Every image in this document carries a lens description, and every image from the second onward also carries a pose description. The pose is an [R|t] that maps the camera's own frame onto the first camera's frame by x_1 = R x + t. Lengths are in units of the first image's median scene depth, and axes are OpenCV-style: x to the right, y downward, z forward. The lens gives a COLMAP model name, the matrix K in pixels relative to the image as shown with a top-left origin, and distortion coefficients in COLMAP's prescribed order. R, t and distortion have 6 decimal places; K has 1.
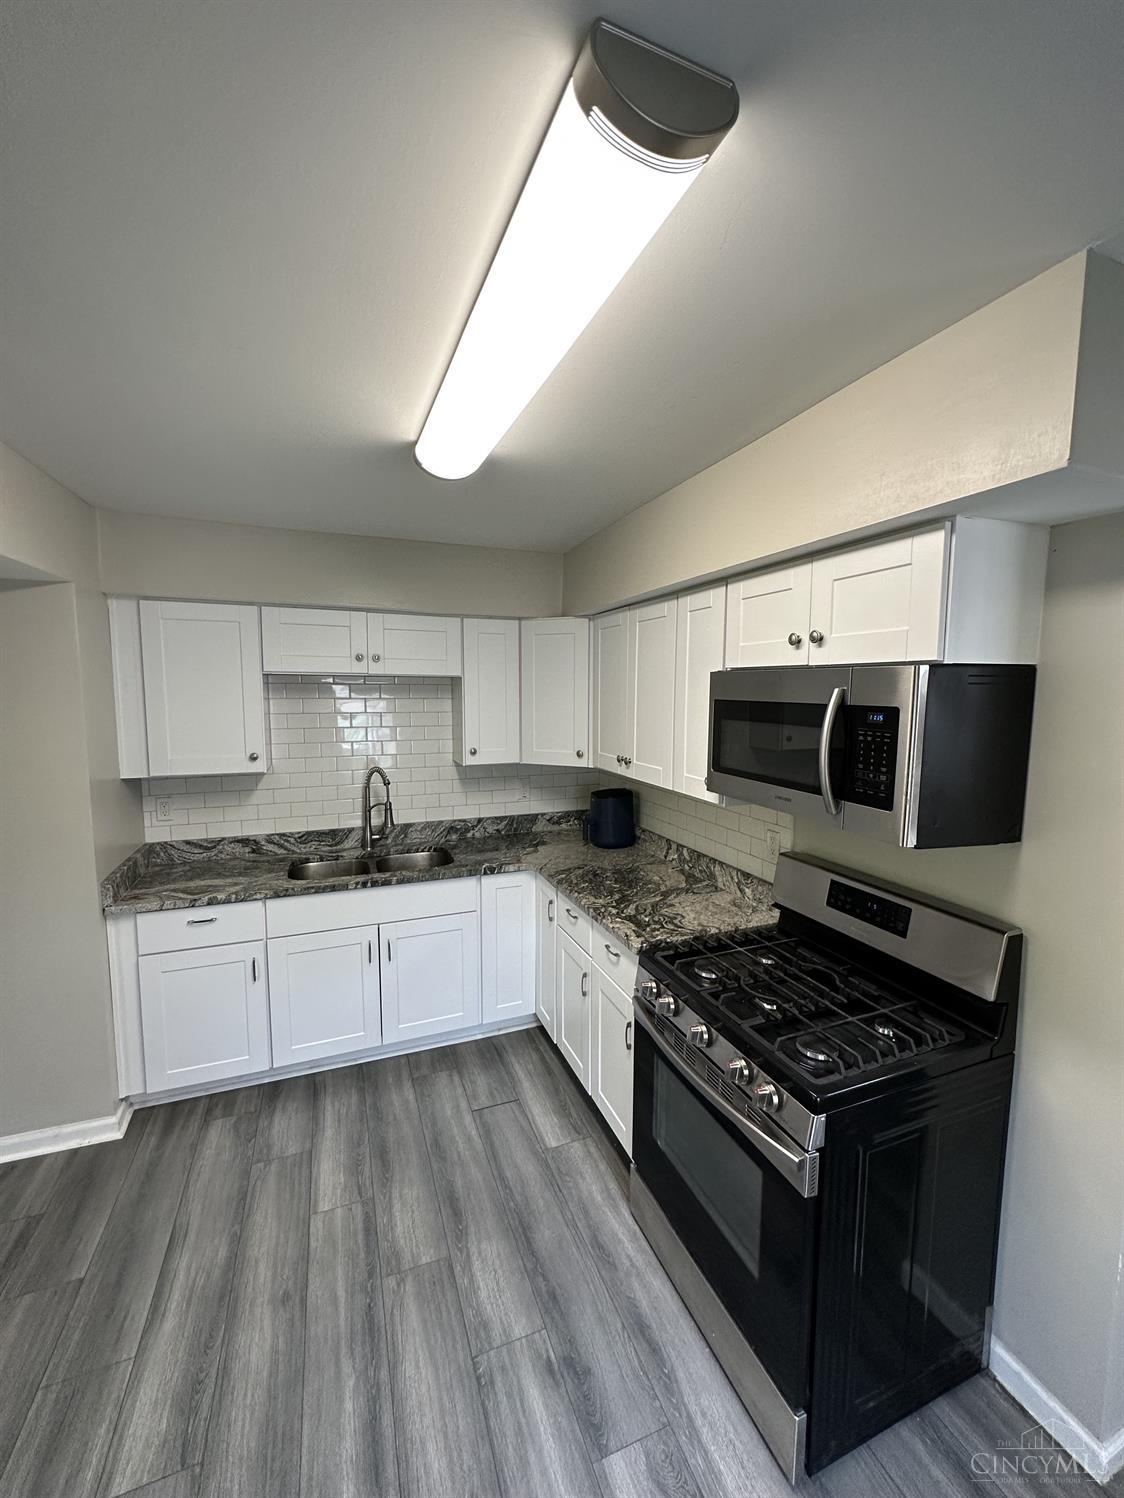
lens RADIAL K [[596.5, 0, 562.3], [0, 596.5, 747.1], [0, 0, 1]] dist [0.002305, 0.000075]
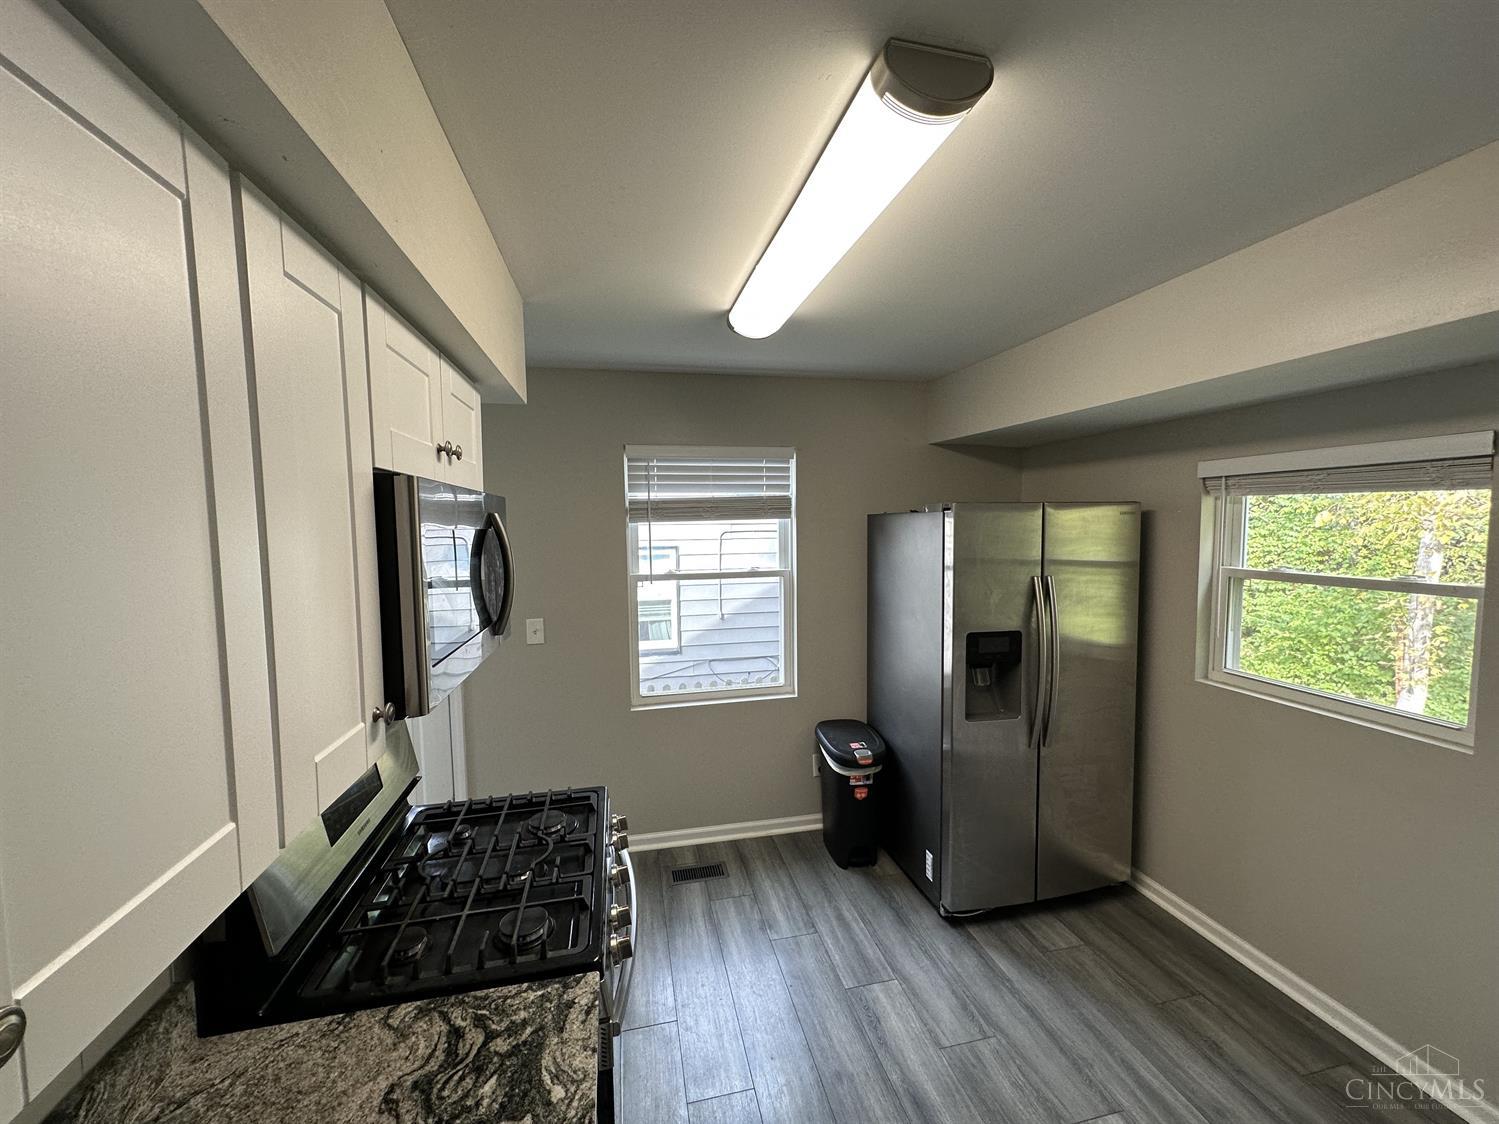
lens RADIAL K [[596.9, 0, 747.8], [0, 596.9, 563.7], [0, 0, 1]] dist [0.002305, 0.000075]
pose [[-0.987646, 0.003755, 0.156659, -0.093891], [0.030775, 0.984892, 0.170414, -0.119003], [-0.153652, 0.173130, -0.972840, 1.319257]]
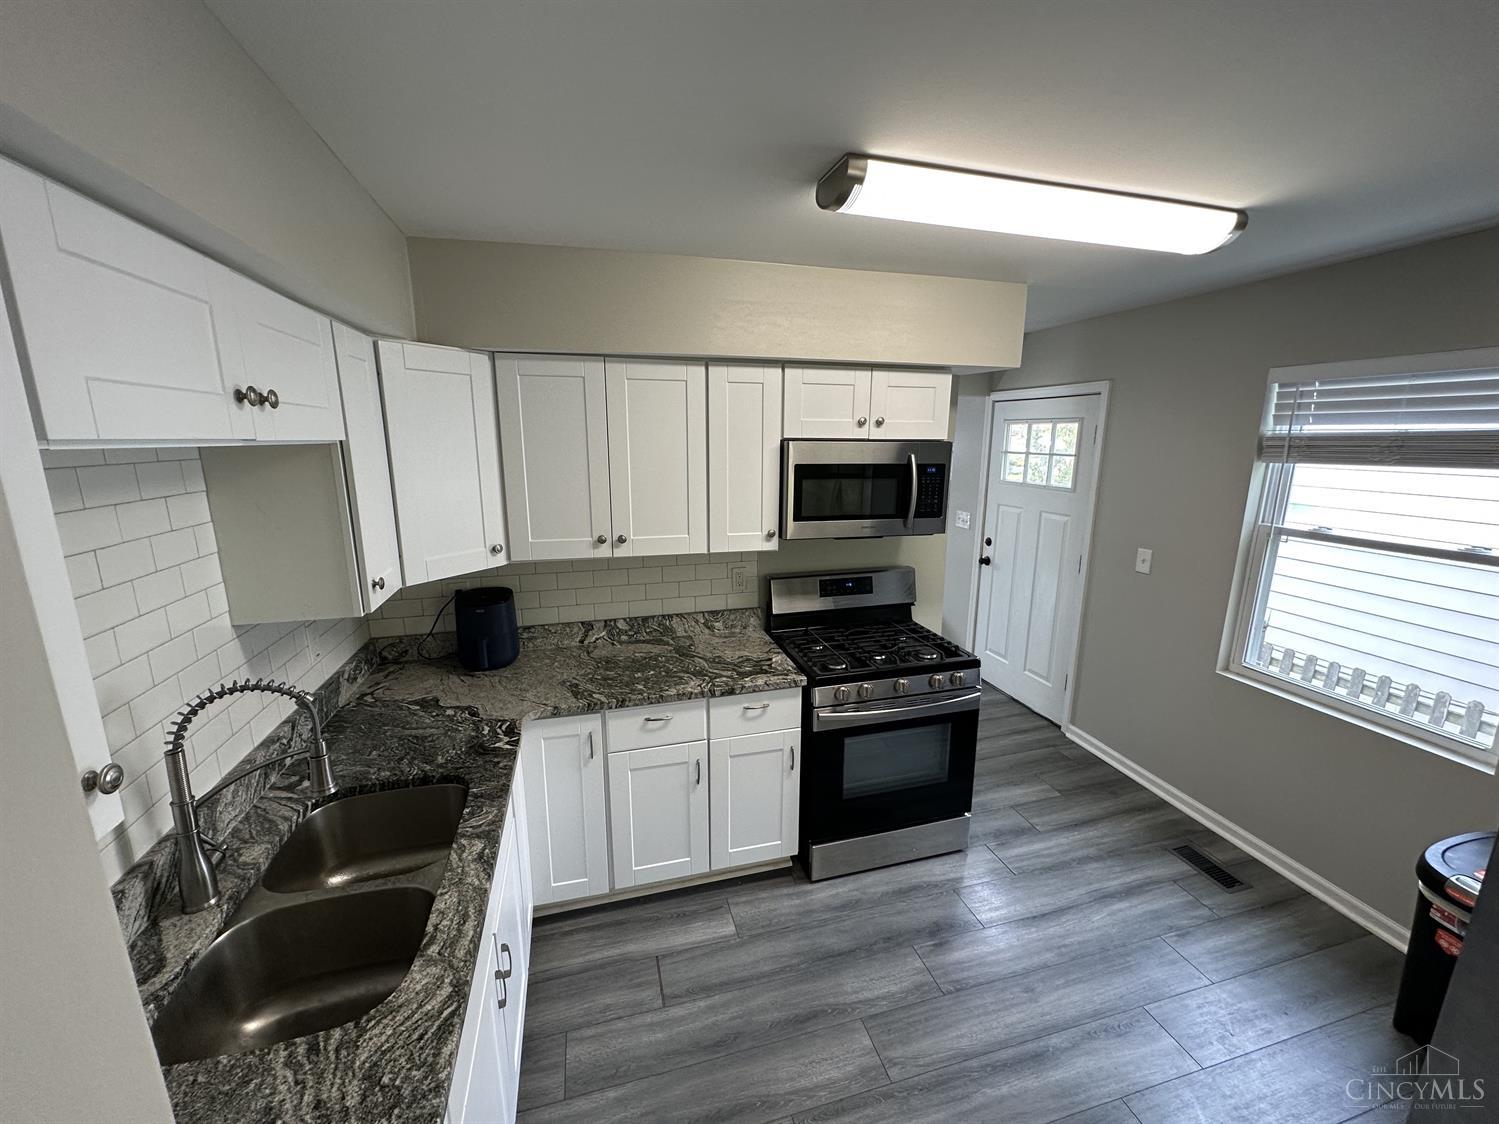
lens RADIAL K [[596.9, 0, 748.5], [0, 596.9, 561.2], [0, 0, 1]] dist [0.002305, 0.000075]
pose [[0.105026, -0.206066, 0.972886, -0.900356], [0.095615, 0.975856, 0.196373, -0.122434], [-0.989862, 0.072399, 0.122194, 0.863361]]
